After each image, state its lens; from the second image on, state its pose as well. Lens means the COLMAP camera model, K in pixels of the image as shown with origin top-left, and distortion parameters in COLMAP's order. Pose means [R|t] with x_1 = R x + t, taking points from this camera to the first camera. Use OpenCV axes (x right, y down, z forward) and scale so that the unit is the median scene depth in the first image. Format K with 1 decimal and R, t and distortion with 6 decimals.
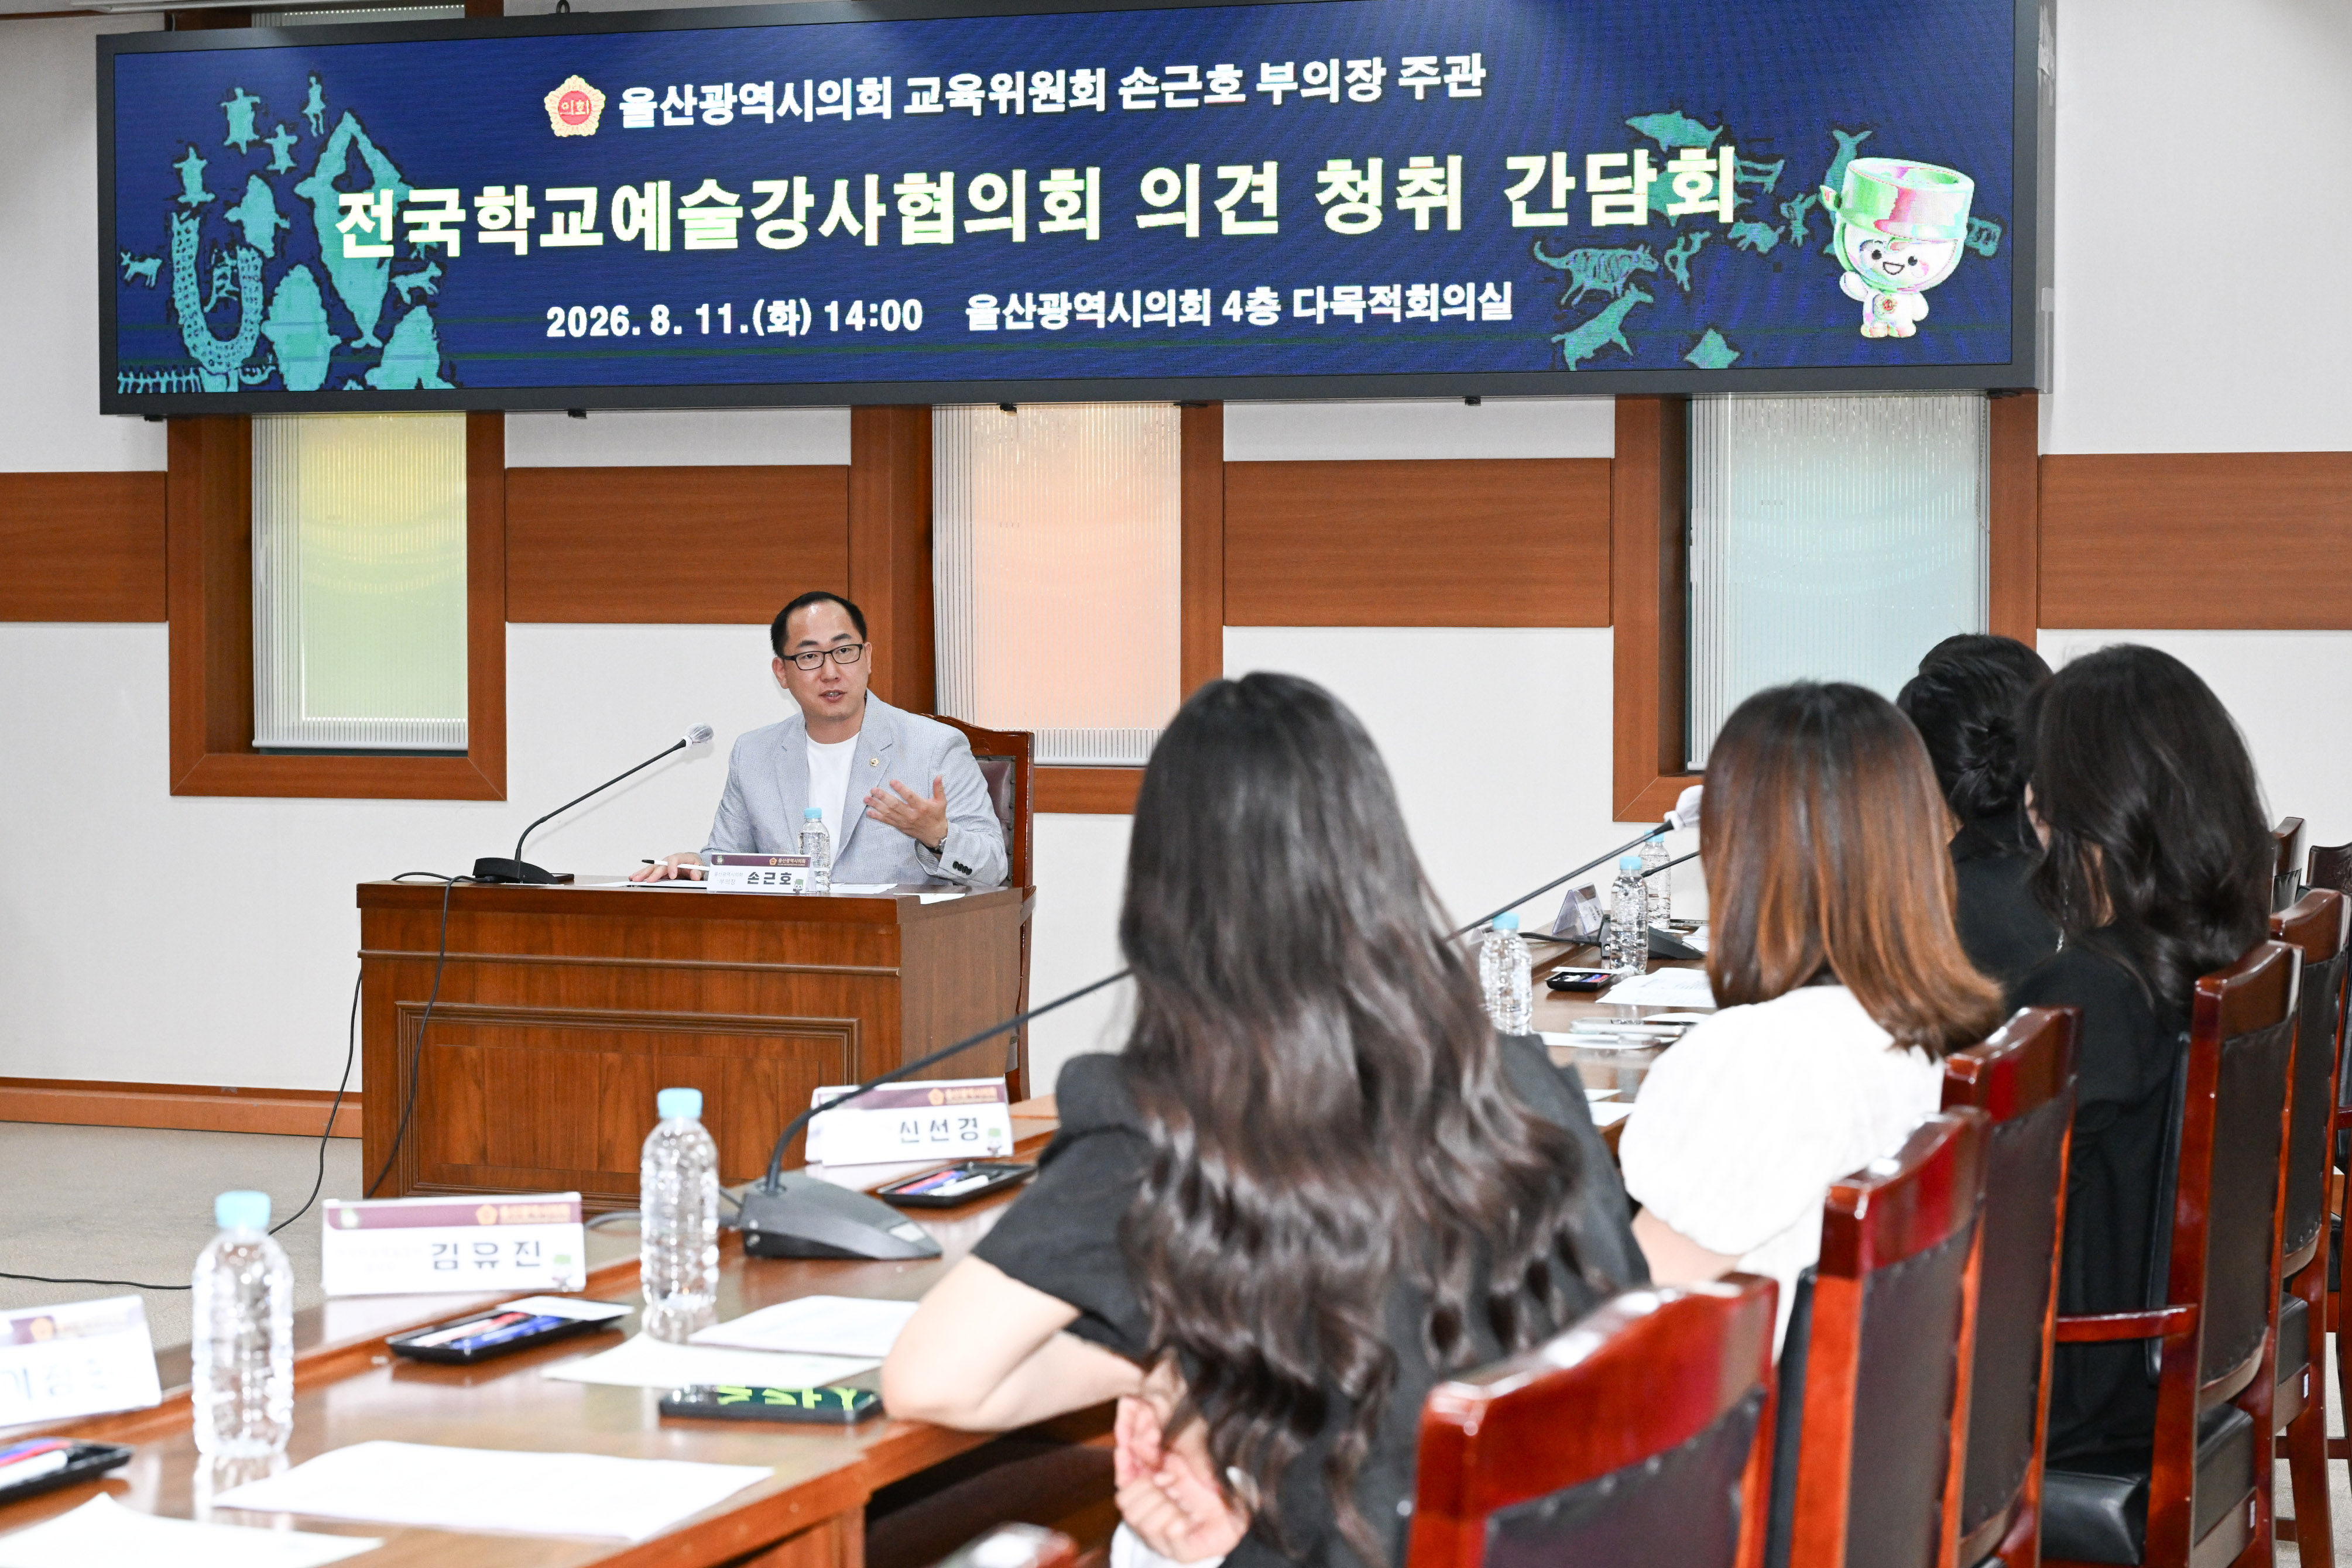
lens RADIAL K [[4537.0, 0, 1187.3], [0, 4537.0, 758.5], [0, 0, 1]] dist [0.011083, 0.040162]
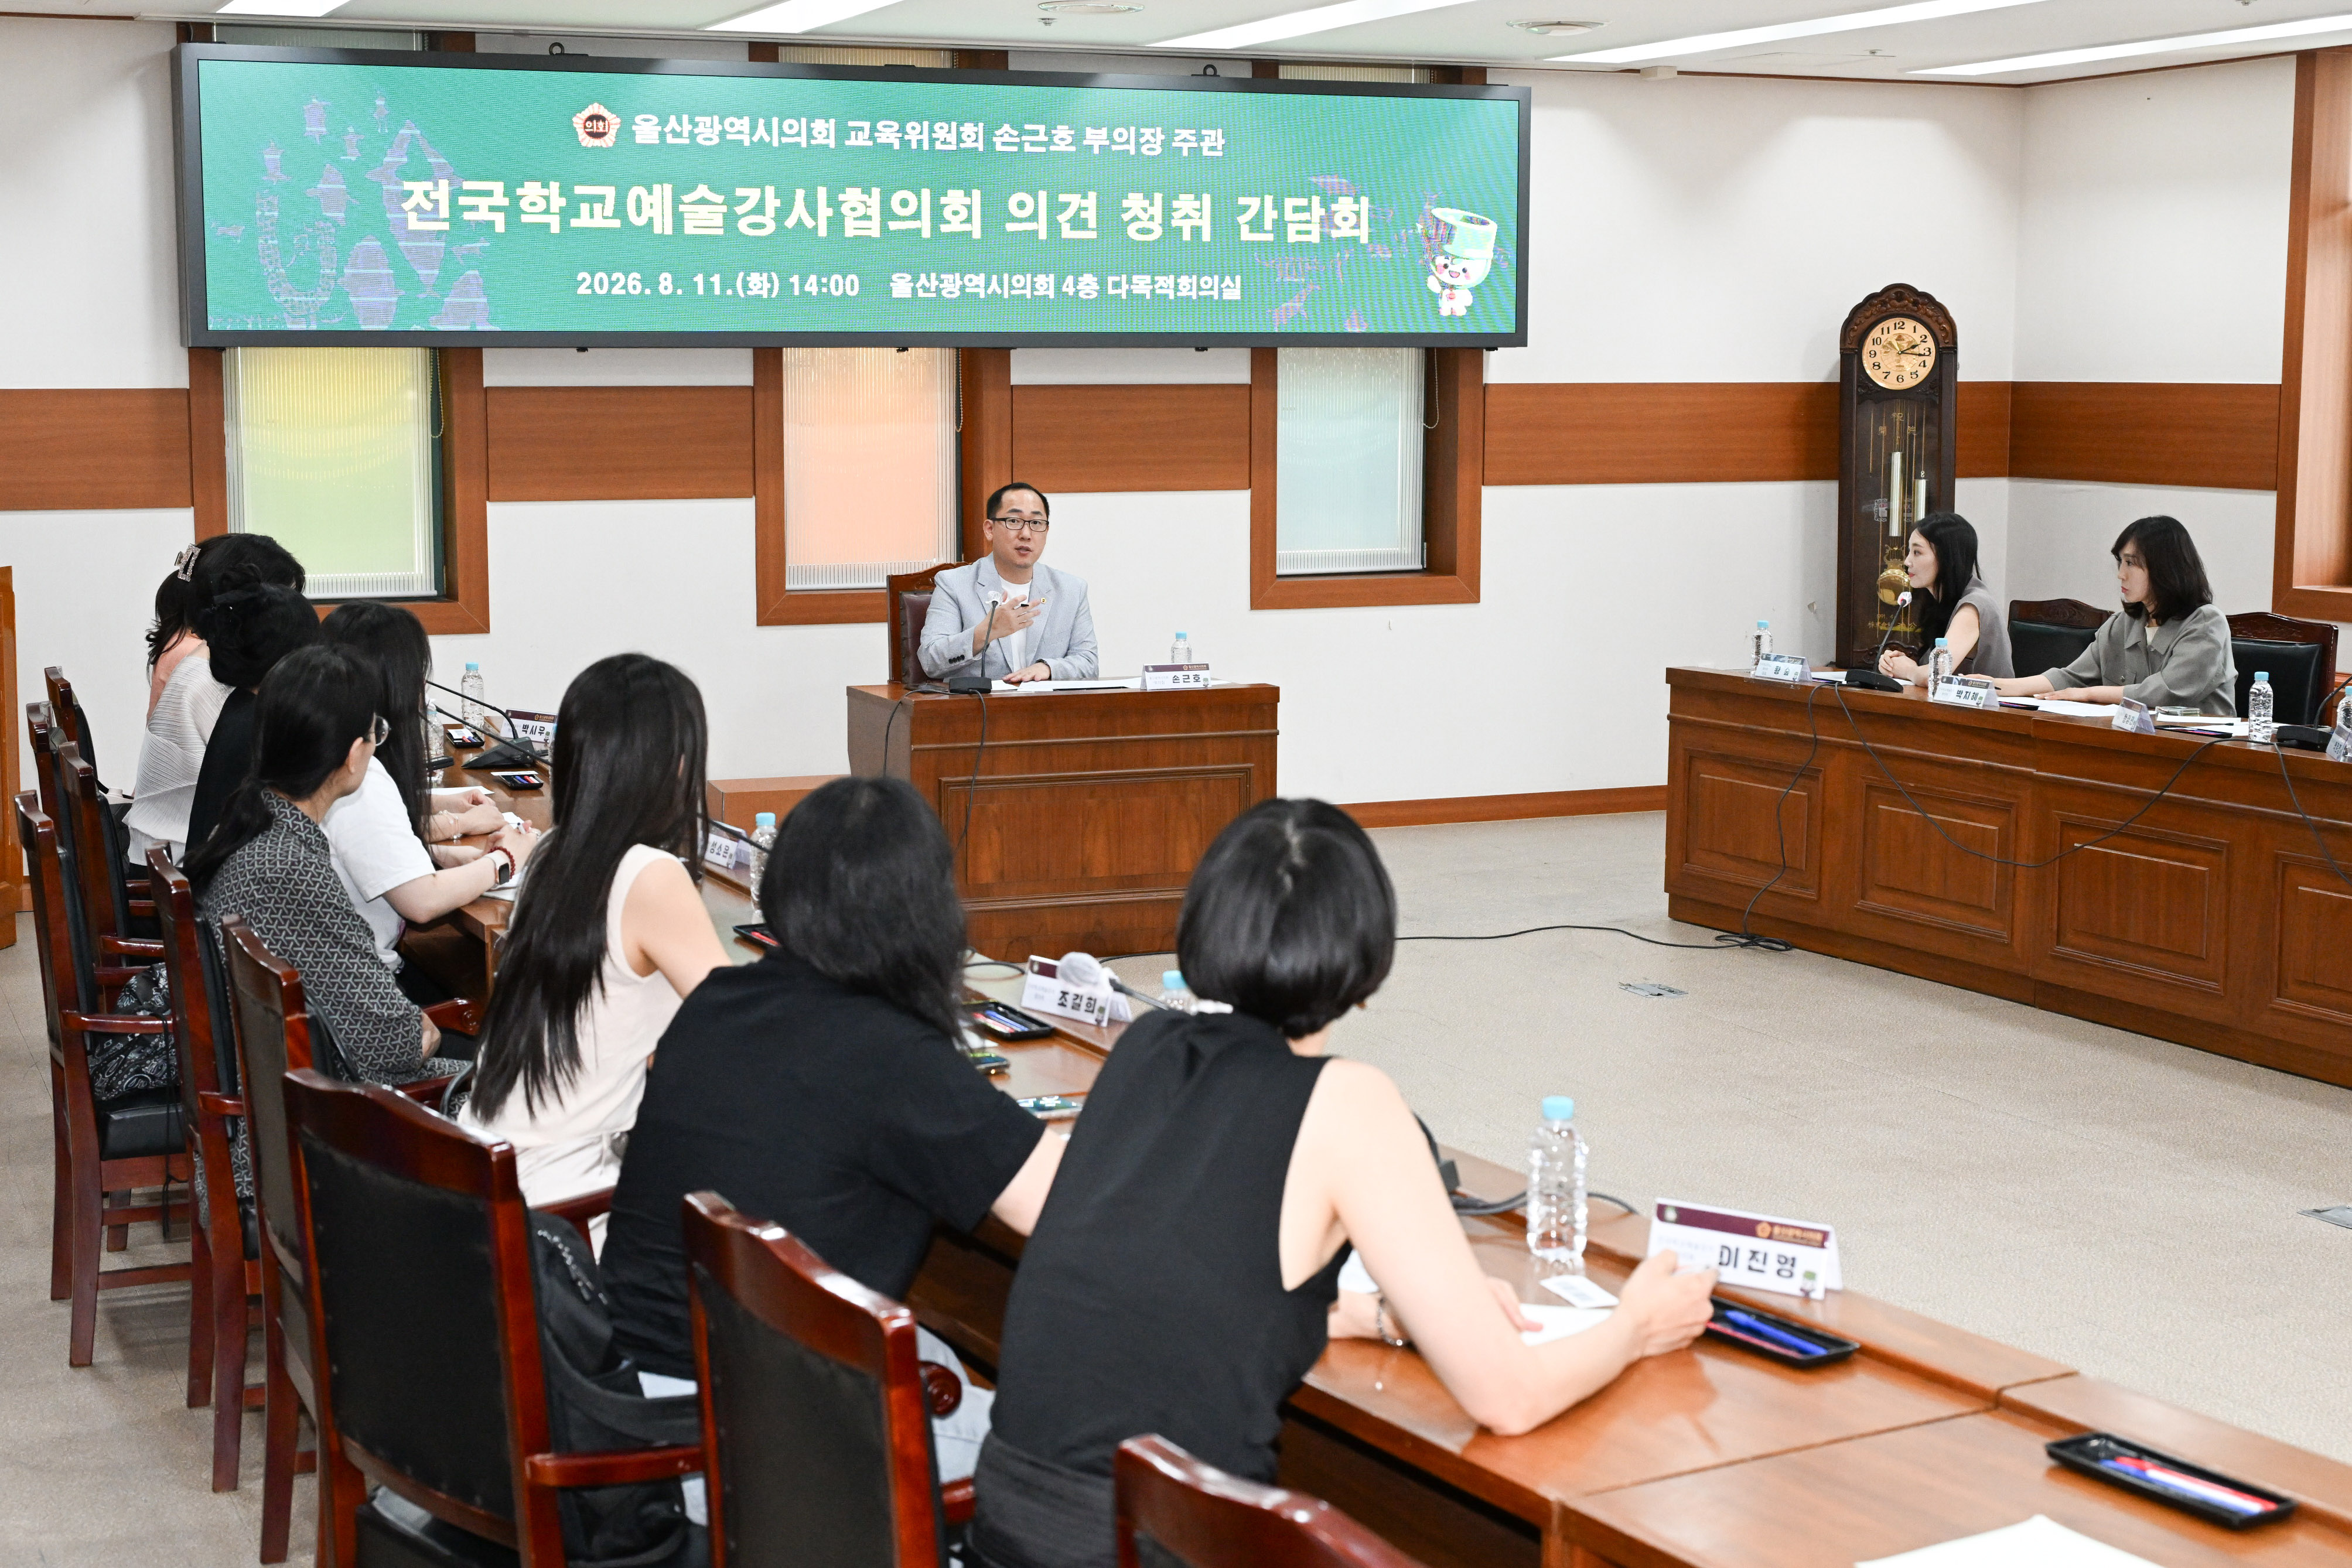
lens RADIAL K [[3419.7, 0, 1124.2], [0, 3419.7, 791.7], [0, 0, 1]] dist [0.009788, 0.001880]
pose [[0.747593, -0.085712, 0.658604, -0.742898], [0.025711, 0.994629, 0.100258, -0.044660], [-0.663660, -0.058018, 0.745781, 0.115837]]
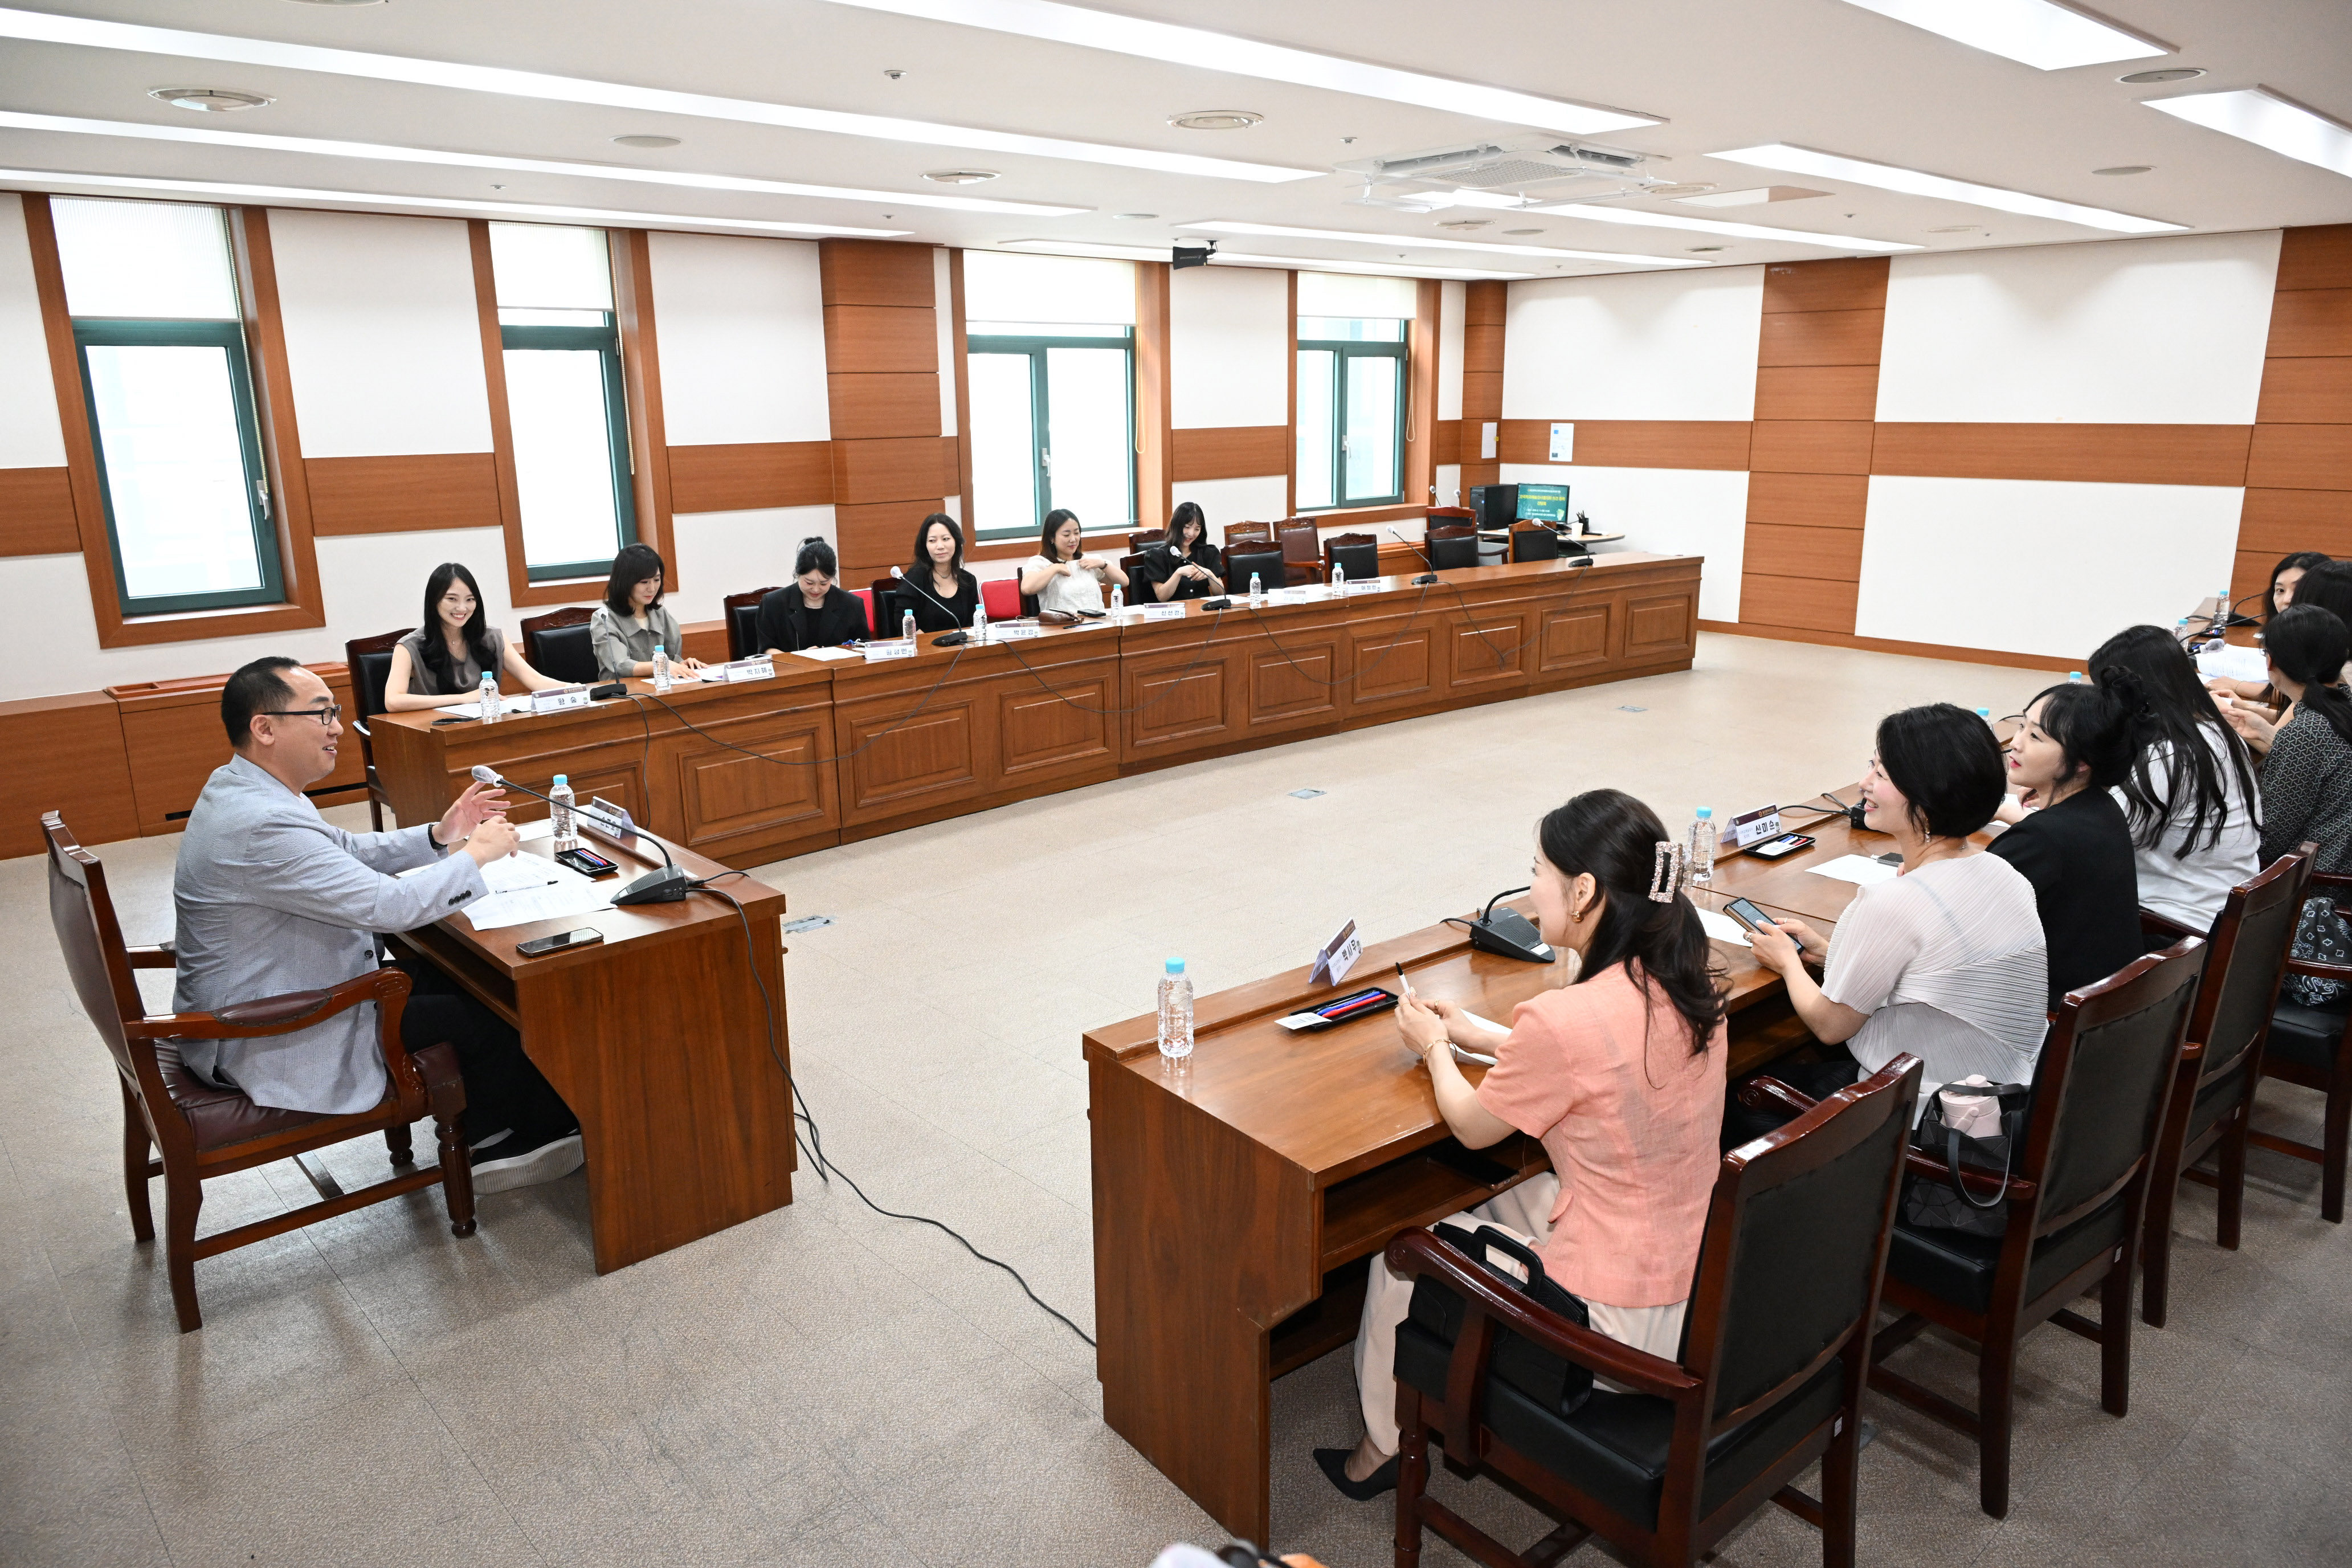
lens RADIAL K [[1559.6, 0, 1185.4], [0, 1559.6, 782.7], [0, 0, 1]] dist [-0.000264, 0.000097]
pose [[-0.888813, -0.097258, 0.447830, -0.394060], [0.030322, 0.962597, 0.269234, -0.091012], [-0.457265, 0.252878, -0.852620, 1.123074]]
